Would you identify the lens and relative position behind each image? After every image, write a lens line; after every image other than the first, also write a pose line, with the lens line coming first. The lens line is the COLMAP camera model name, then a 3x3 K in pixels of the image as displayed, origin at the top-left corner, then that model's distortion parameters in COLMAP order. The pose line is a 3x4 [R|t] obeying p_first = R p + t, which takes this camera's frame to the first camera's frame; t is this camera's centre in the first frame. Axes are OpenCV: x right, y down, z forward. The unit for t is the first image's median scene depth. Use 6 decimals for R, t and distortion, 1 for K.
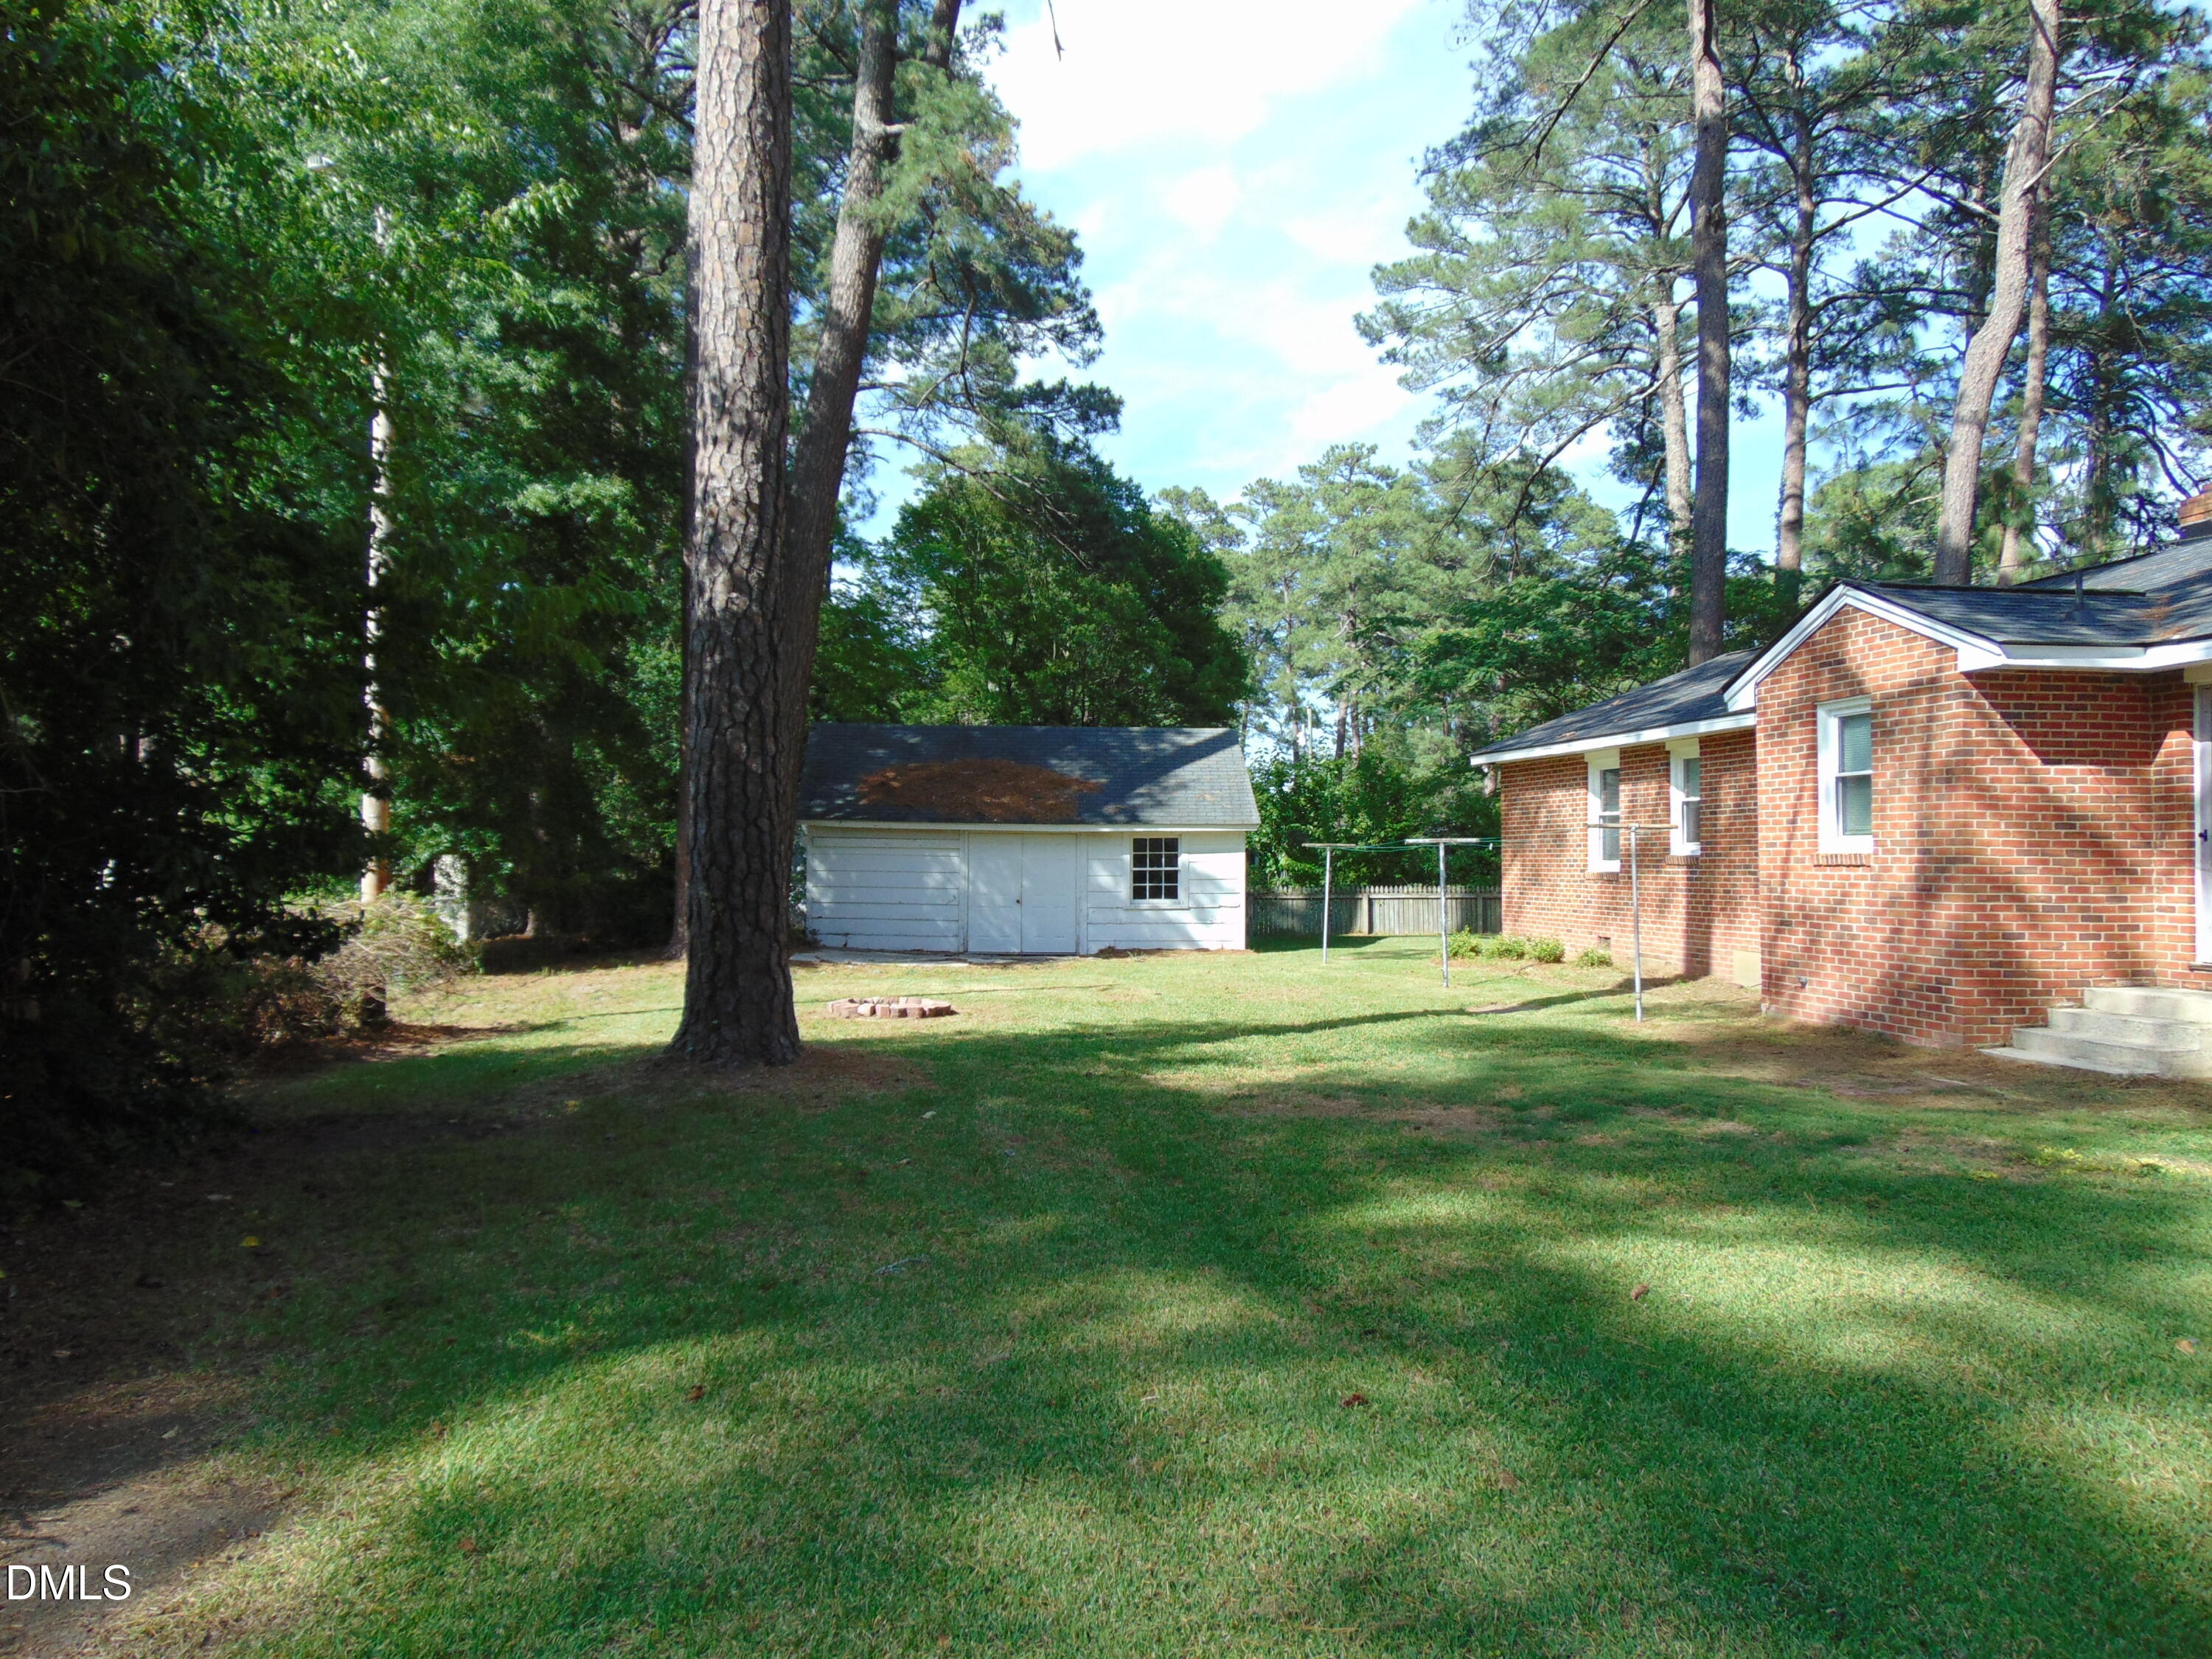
lens RADIAL K [[1647.0, 0, 1106.0], [0, 1647.0, 829.5], [0, 0, 1]] dist [0.001820, -0.001976]
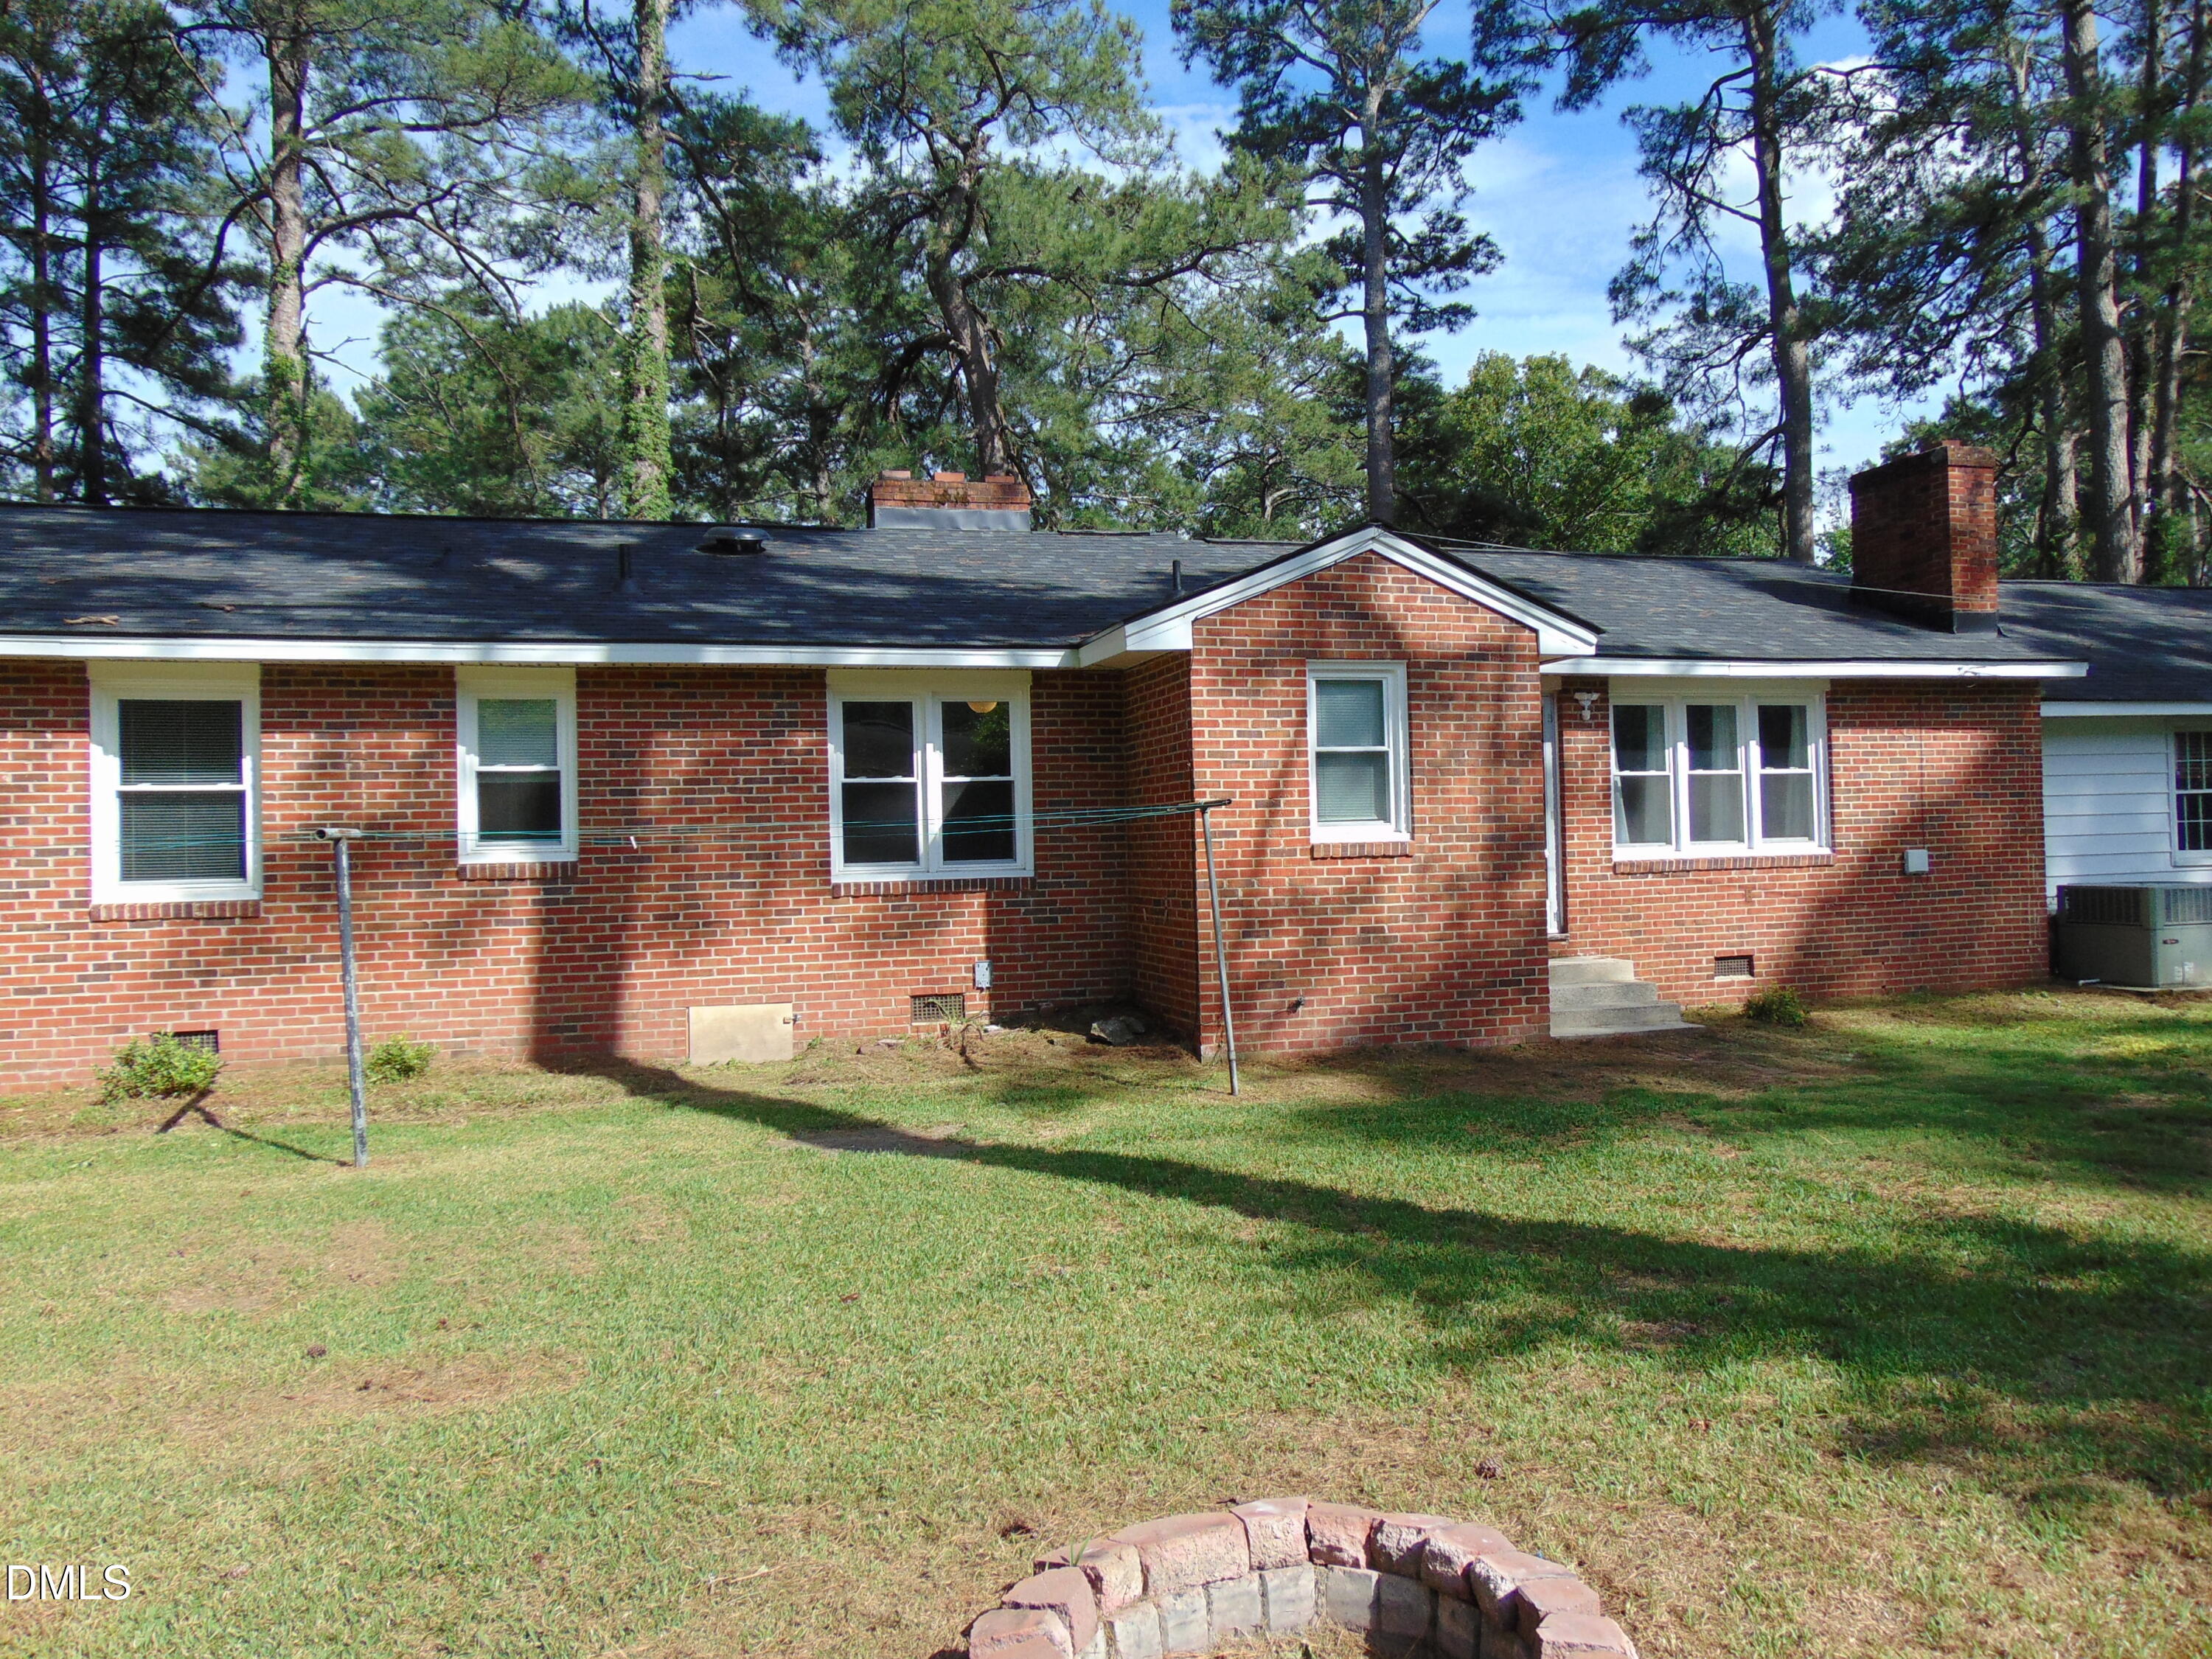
lens RADIAL K [[1647.0, 0, 1106.0], [0, 1647.0, 829.5], [0, 0, 1]] dist [0.001820, -0.001976]
pose [[-0.348806, 0.054803, 0.935591, -0.311768], [0.037459, 0.998306, -0.044512, 0.044882], [-0.936446, 0.019521, -0.350268, 1.445280]]
